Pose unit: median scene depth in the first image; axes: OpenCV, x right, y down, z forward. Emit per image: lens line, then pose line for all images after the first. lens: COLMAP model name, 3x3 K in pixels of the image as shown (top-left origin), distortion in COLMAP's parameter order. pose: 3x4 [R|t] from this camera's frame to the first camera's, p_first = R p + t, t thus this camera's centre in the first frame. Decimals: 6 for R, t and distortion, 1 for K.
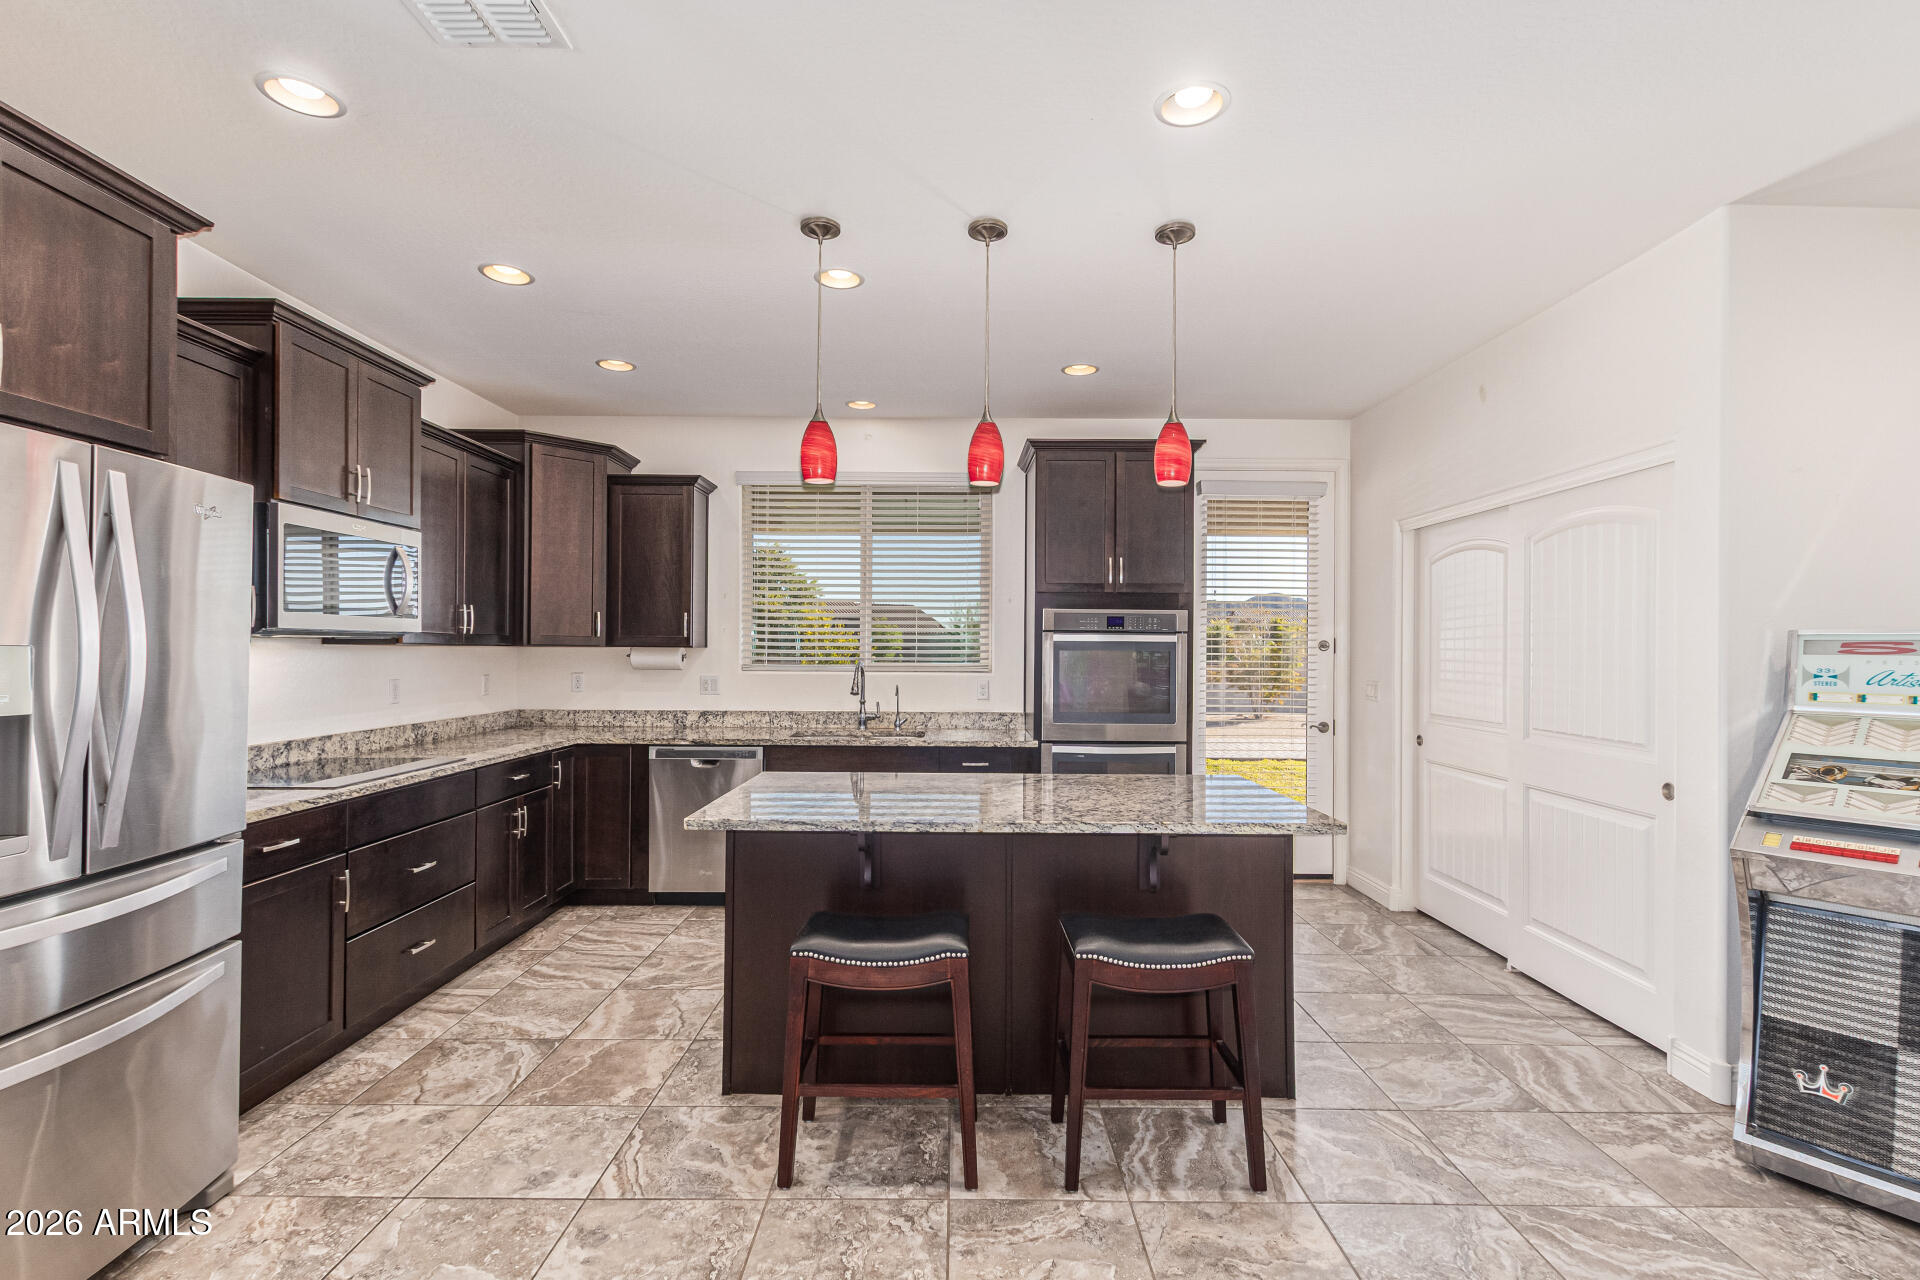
lens RADIAL K [[882.0, 0, 954.8], [0, 882.0, 646.3], [0, 0, 1]] dist [0.001251, 0.000017]
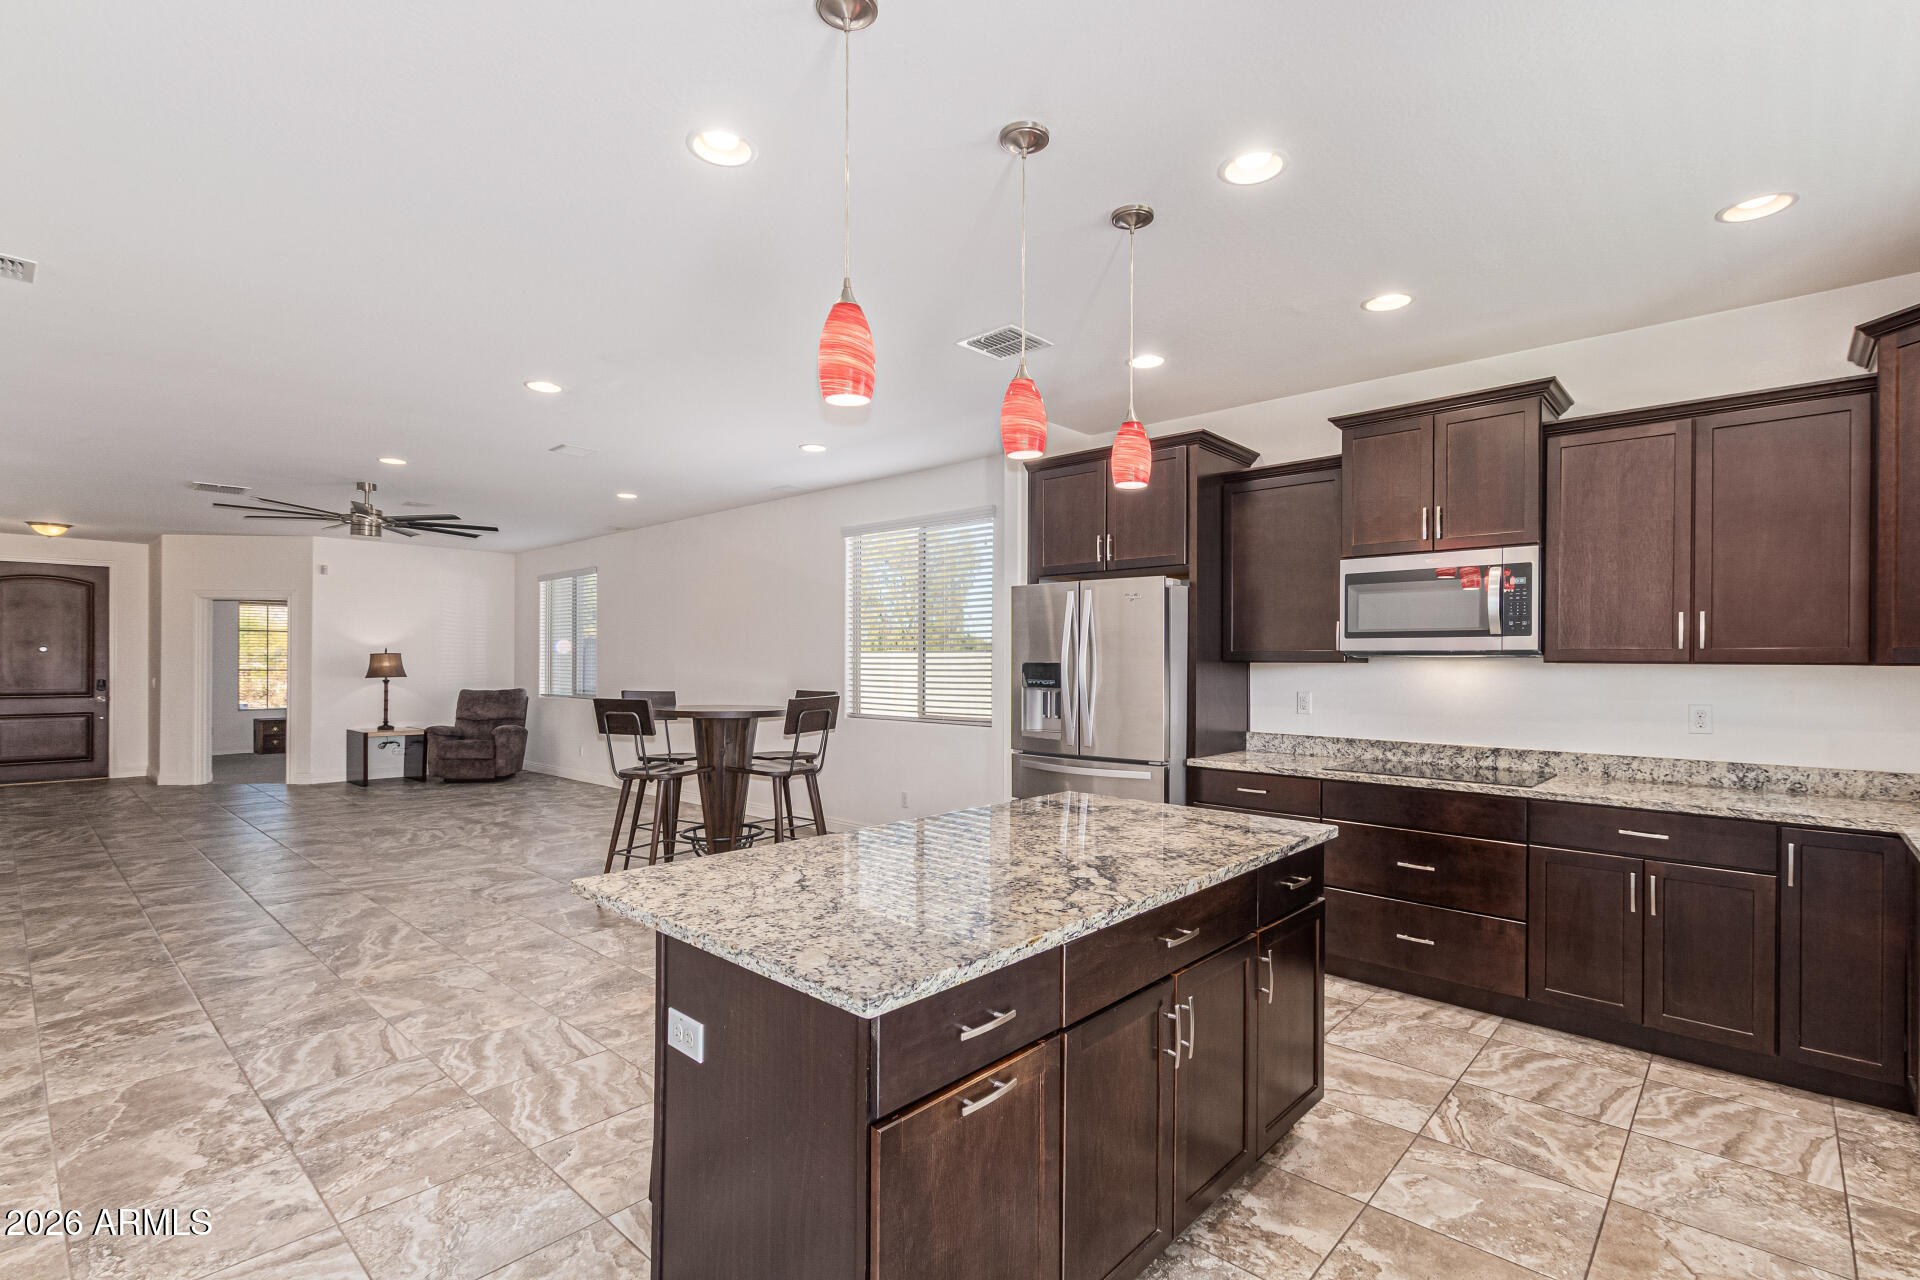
lens RADIAL K [[882.0, 0, 954.7], [0, 882.0, 652.9], [0, 0, 1]] dist [0.001251, 0.000017]
pose [[-0.680814, -0.017946, -0.732236, 0.532698], [-0.007271, 0.999816, -0.017743, 0.008985], [0.732420, -0.006756, -0.680820, 1.199772]]
